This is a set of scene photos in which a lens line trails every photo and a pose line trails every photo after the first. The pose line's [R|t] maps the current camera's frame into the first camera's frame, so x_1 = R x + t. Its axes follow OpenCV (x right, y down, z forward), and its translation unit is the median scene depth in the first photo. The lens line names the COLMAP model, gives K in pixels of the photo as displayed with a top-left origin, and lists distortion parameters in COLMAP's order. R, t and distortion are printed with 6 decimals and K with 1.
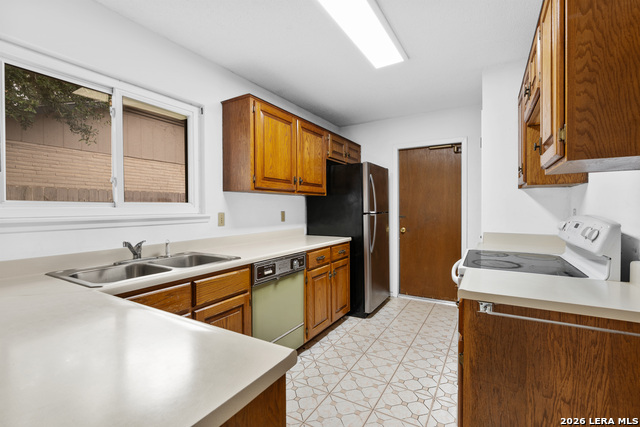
lens RADIAL K [[291.4, 0, 324.2], [0, 291.4, 212.5], [0, 0, 1]] dist [-0.002430, 0.001309]
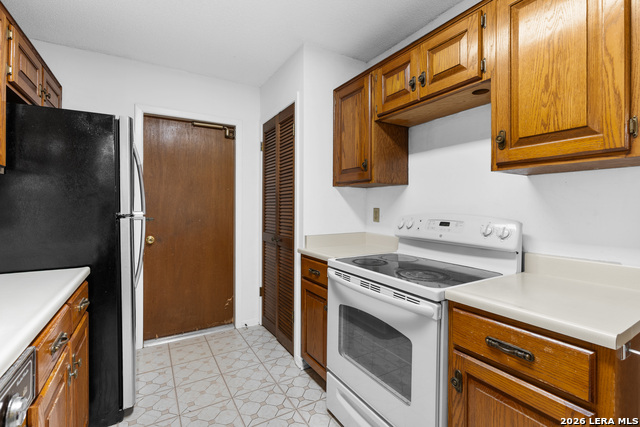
lens RADIAL K [[291.4, 0, 322.5], [0, 291.4, 207.6], [0, 0, 1]] dist [-0.002430, 0.001309]
pose [[0.487032, 0.005647, 0.873366, -0.156328], [0.006790, 0.999924, -0.010251, -0.003326], [-0.873358, 0.010922, 0.486957, 0.502791]]
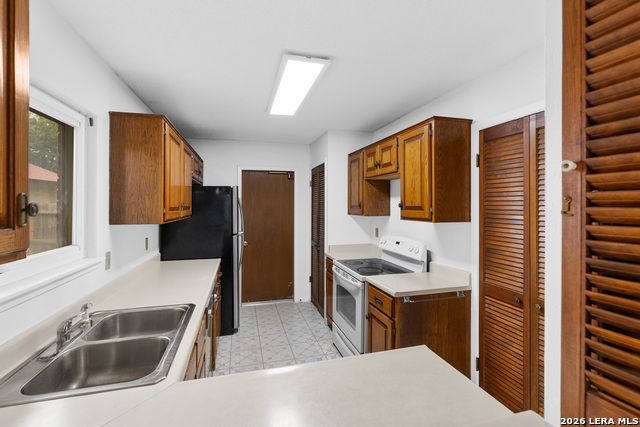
lens RADIAL K [[291.4, 0, 325.7], [0, 291.4, 203.4], [0, 0, 1]] dist [-0.002430, 0.001309]
pose [[0.692752, 0.011415, 0.721086, -0.448592], [0.004092, 0.999796, -0.019758, -0.097991], [-0.721165, 0.016638, 0.692564, 0.028128]]
